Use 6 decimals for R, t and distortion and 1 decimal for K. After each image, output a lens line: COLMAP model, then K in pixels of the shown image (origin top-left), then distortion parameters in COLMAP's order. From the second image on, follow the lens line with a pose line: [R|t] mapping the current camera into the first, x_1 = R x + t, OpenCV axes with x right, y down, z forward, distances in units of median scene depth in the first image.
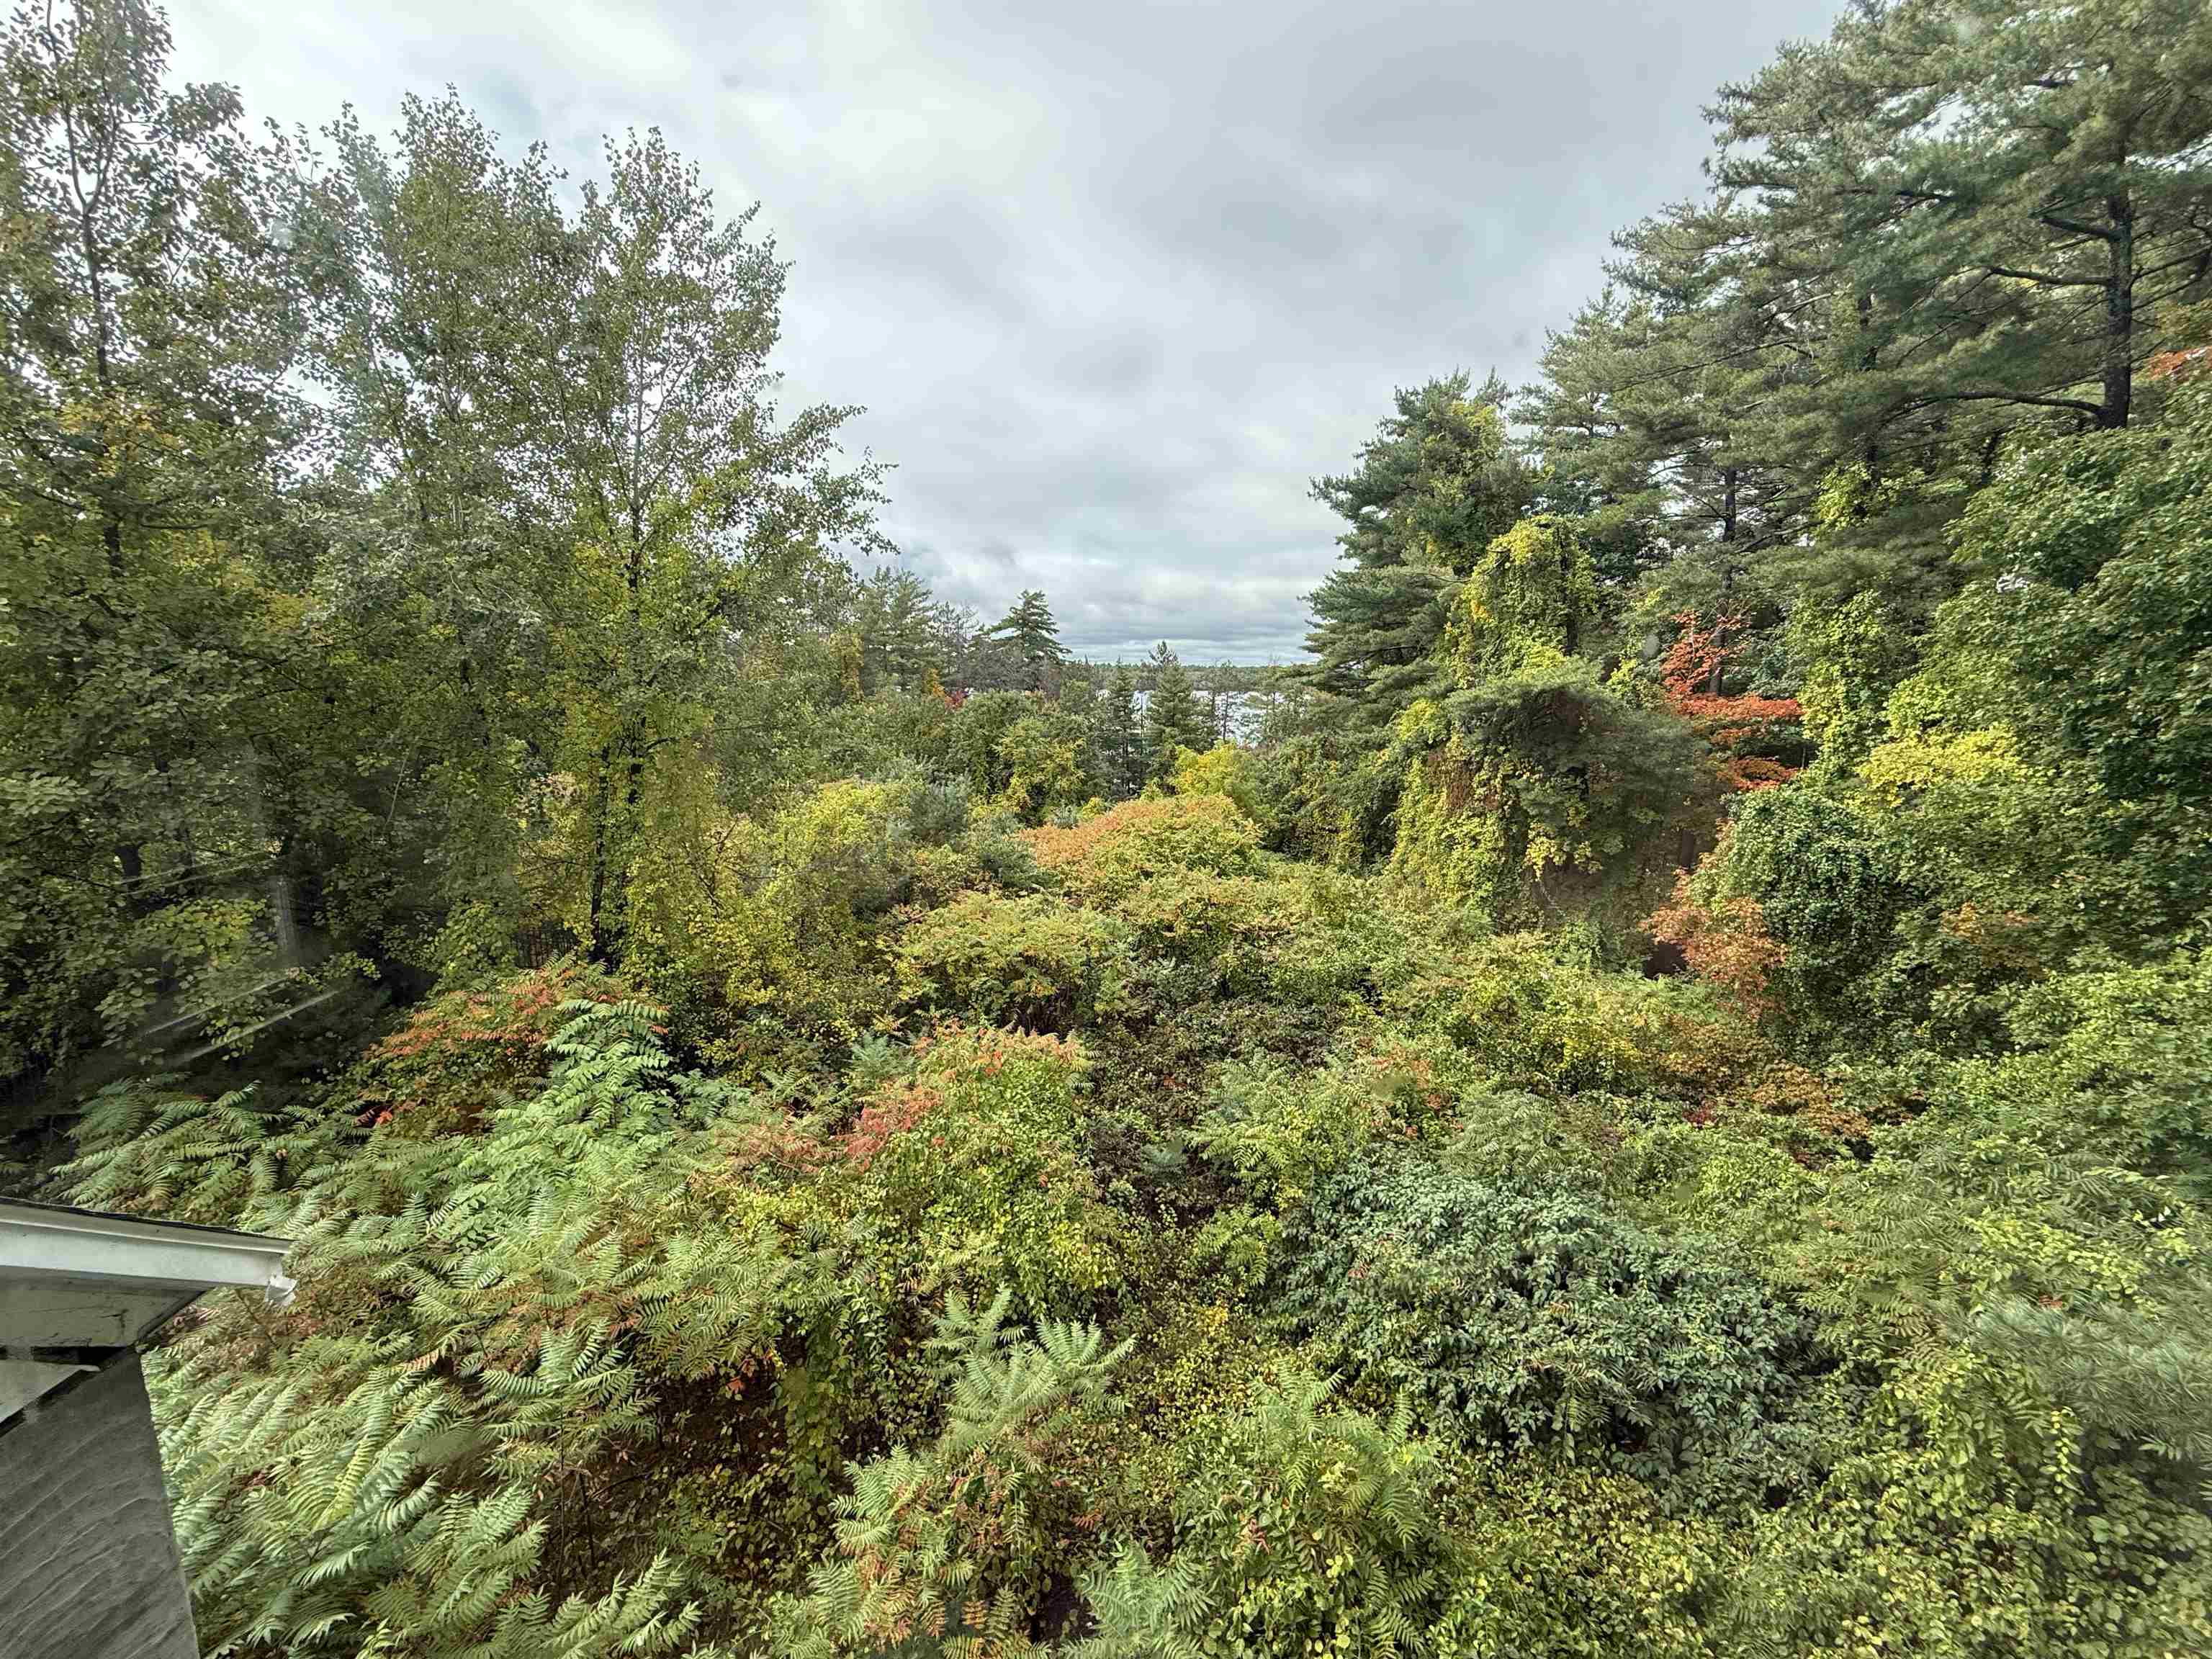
lens RADIAL K [[881.4, 0, 1107.5], [0, 881.4, 828.5], [0, 0, 1]] dist [0.003898, -0.000511]
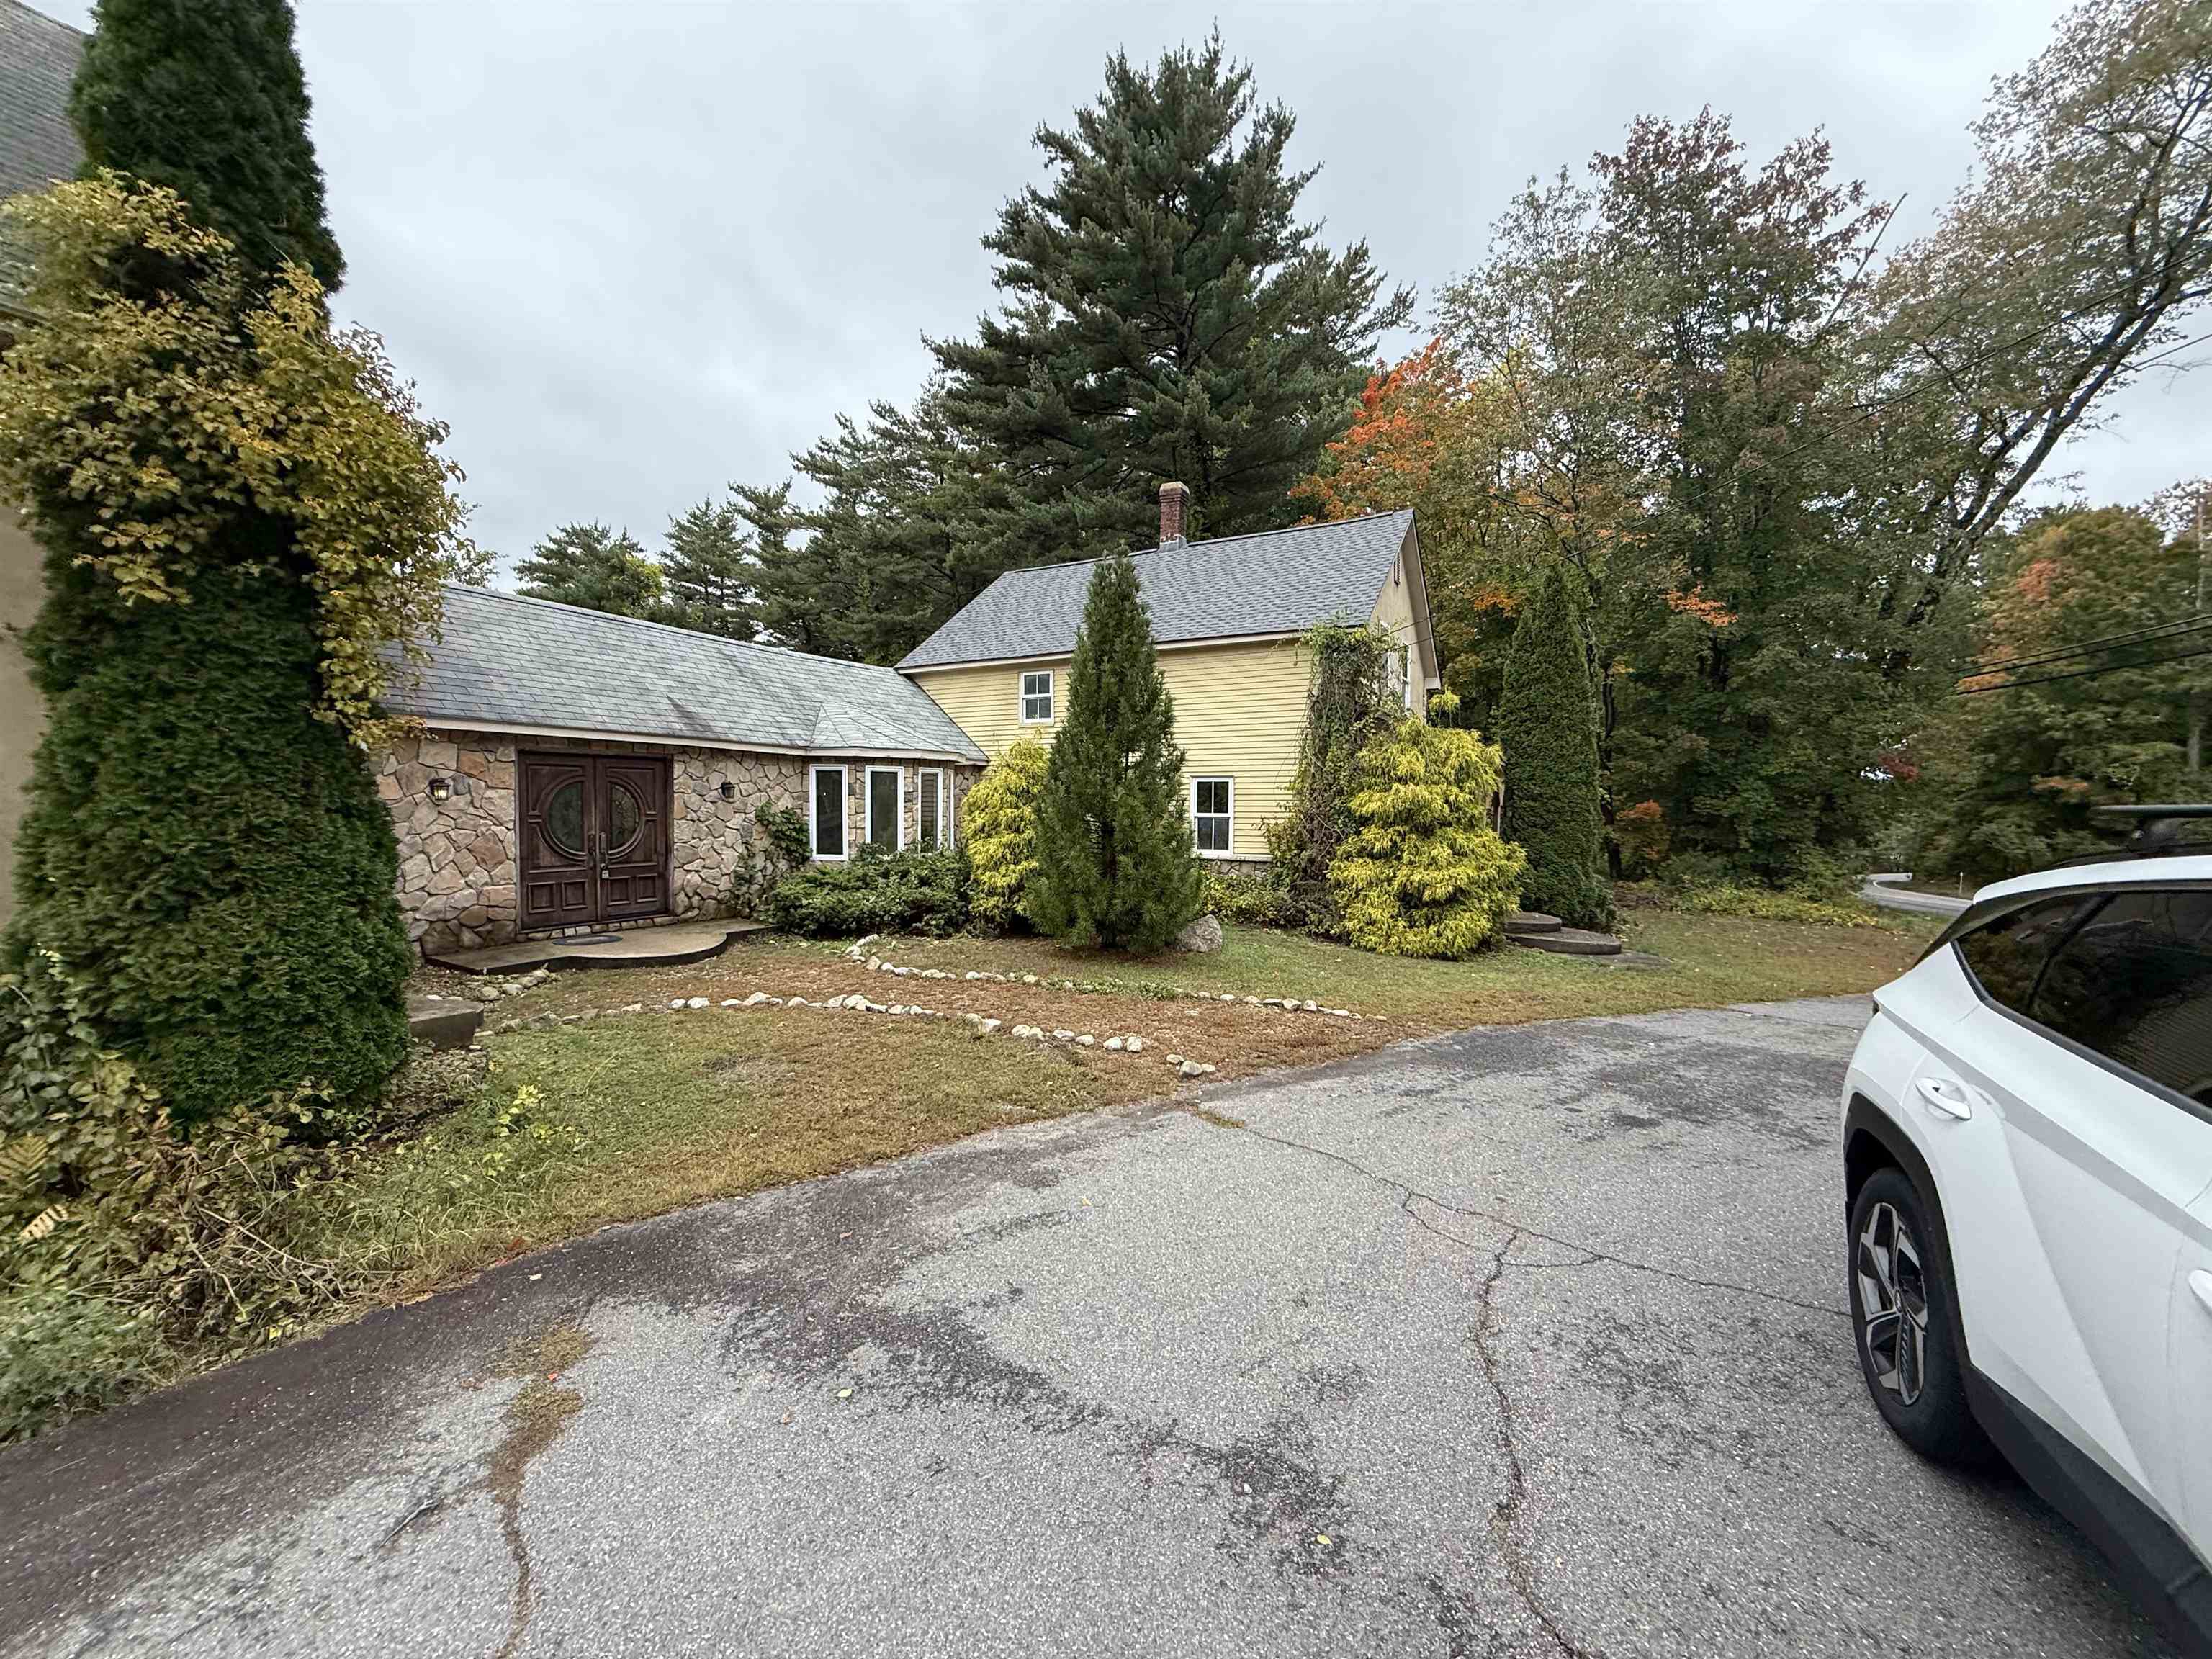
lens RADIAL K [[881.4, 0, 1103.2], [0, 881.4, 826.1], [0, 0, 1]] dist [0.003898, -0.000511]
pose [[0.535670, -0.036618, 0.843633, -0.527335], [0.142926, 0.988576, -0.047843, 0.151254], [-0.832243, 0.146206, 0.534785, -0.409976]]
